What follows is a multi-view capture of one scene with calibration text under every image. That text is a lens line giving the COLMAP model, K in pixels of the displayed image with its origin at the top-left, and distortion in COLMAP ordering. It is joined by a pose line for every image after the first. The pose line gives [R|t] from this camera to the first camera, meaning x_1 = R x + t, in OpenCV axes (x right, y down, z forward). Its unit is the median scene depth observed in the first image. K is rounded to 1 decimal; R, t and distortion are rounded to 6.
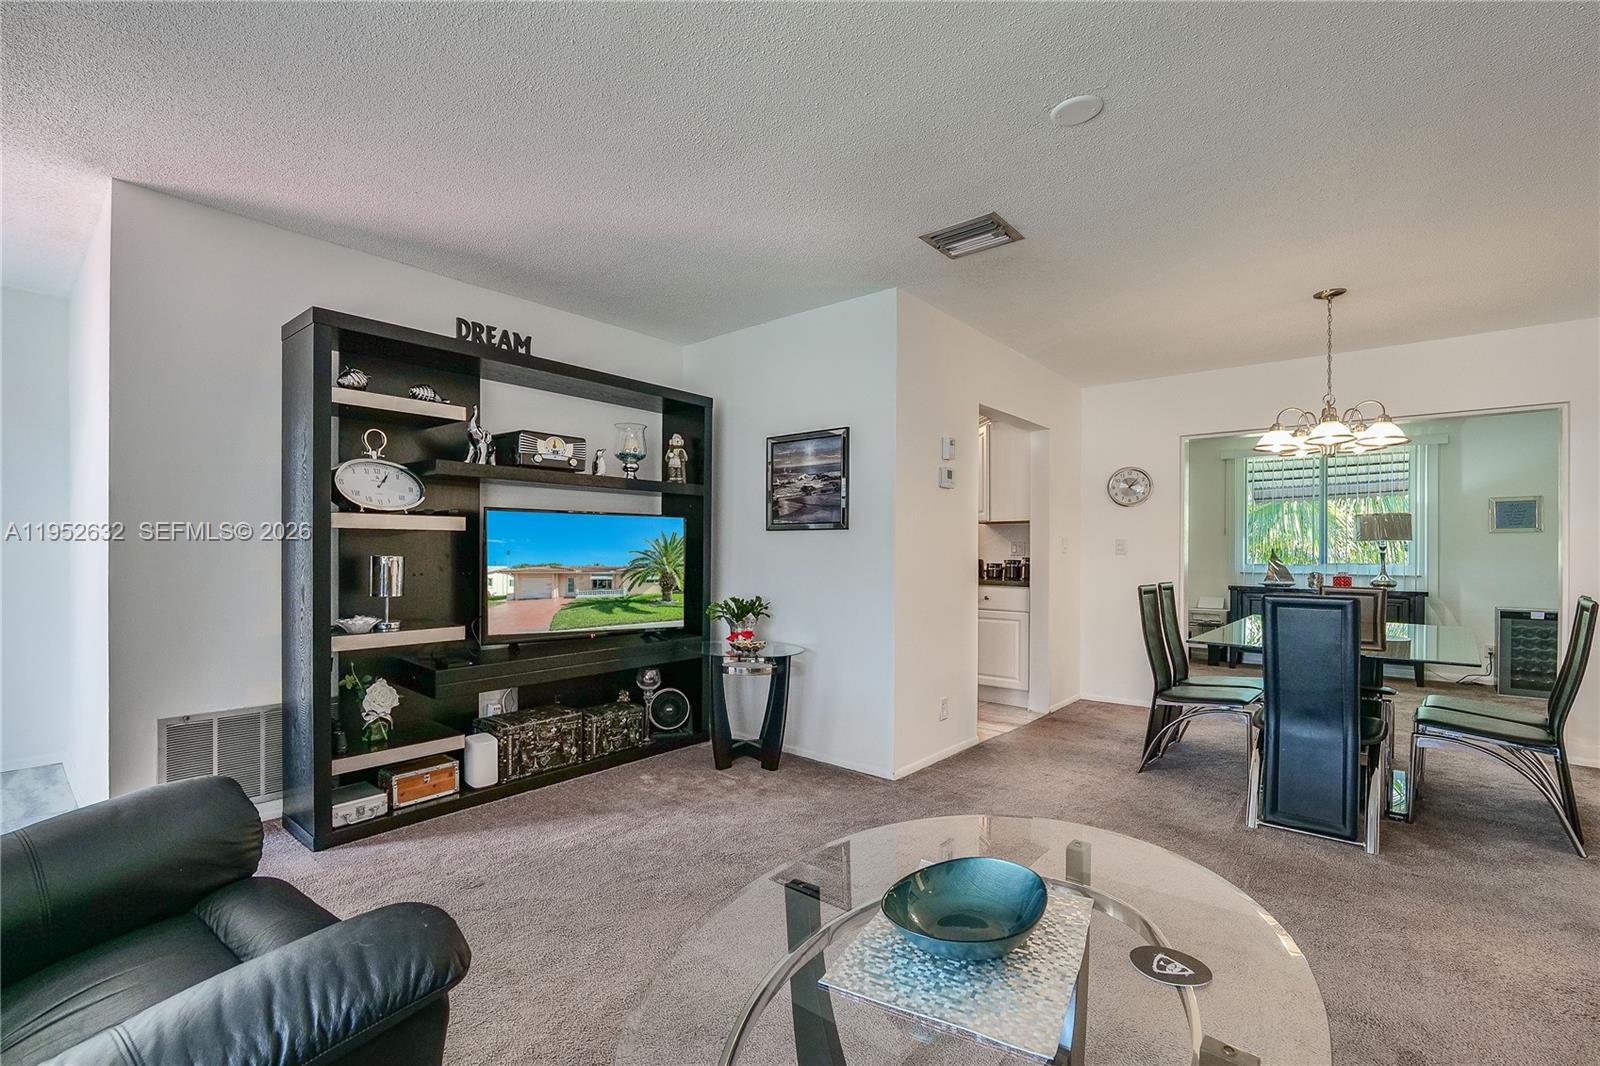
lens RADIAL K [[683.2, 0, 816.0], [0, 683.2, 547.8], [0, 0, 1]] dist [-0.001928, 0.000749]
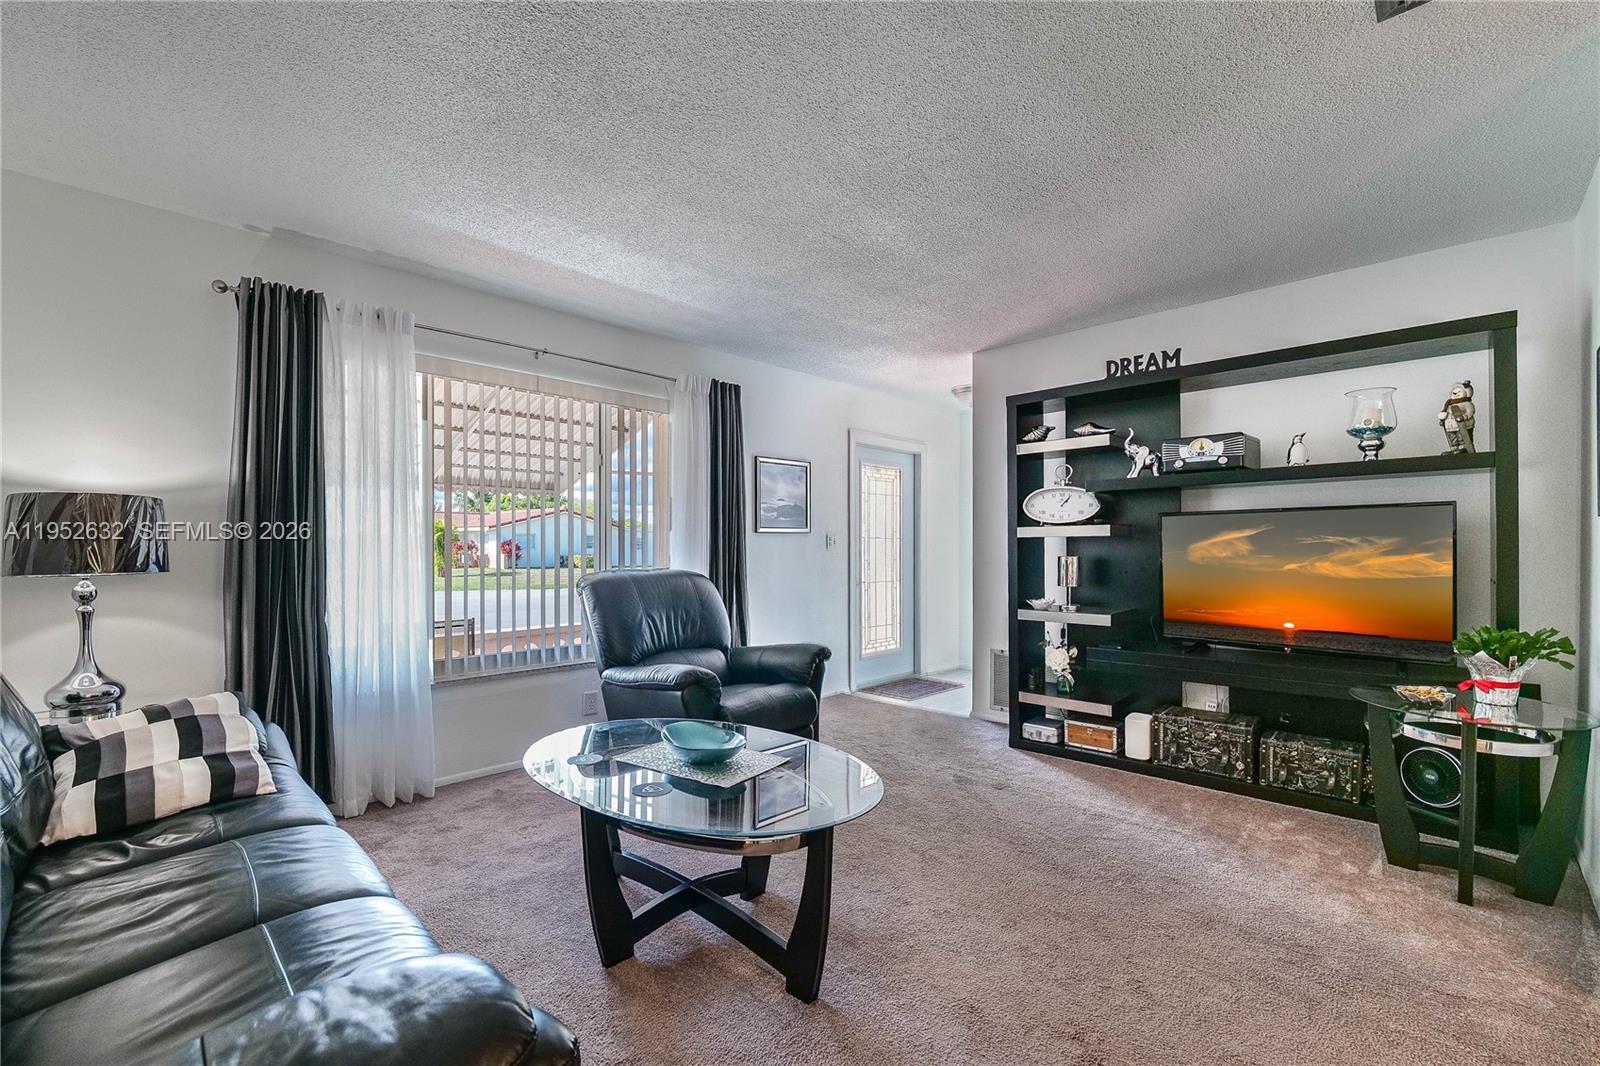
lens RADIAL K [[683.2, 0, 783.6], [0, 683.2, 542.8], [0, 0, 1]] dist [-0.001928, 0.000749]
pose [[-0.081208, -0.014360, -0.996594, 0.652429], [0.005677, 0.999873, -0.014870, 0.001348], [0.996681, -0.006866, -0.081116, 0.466204]]
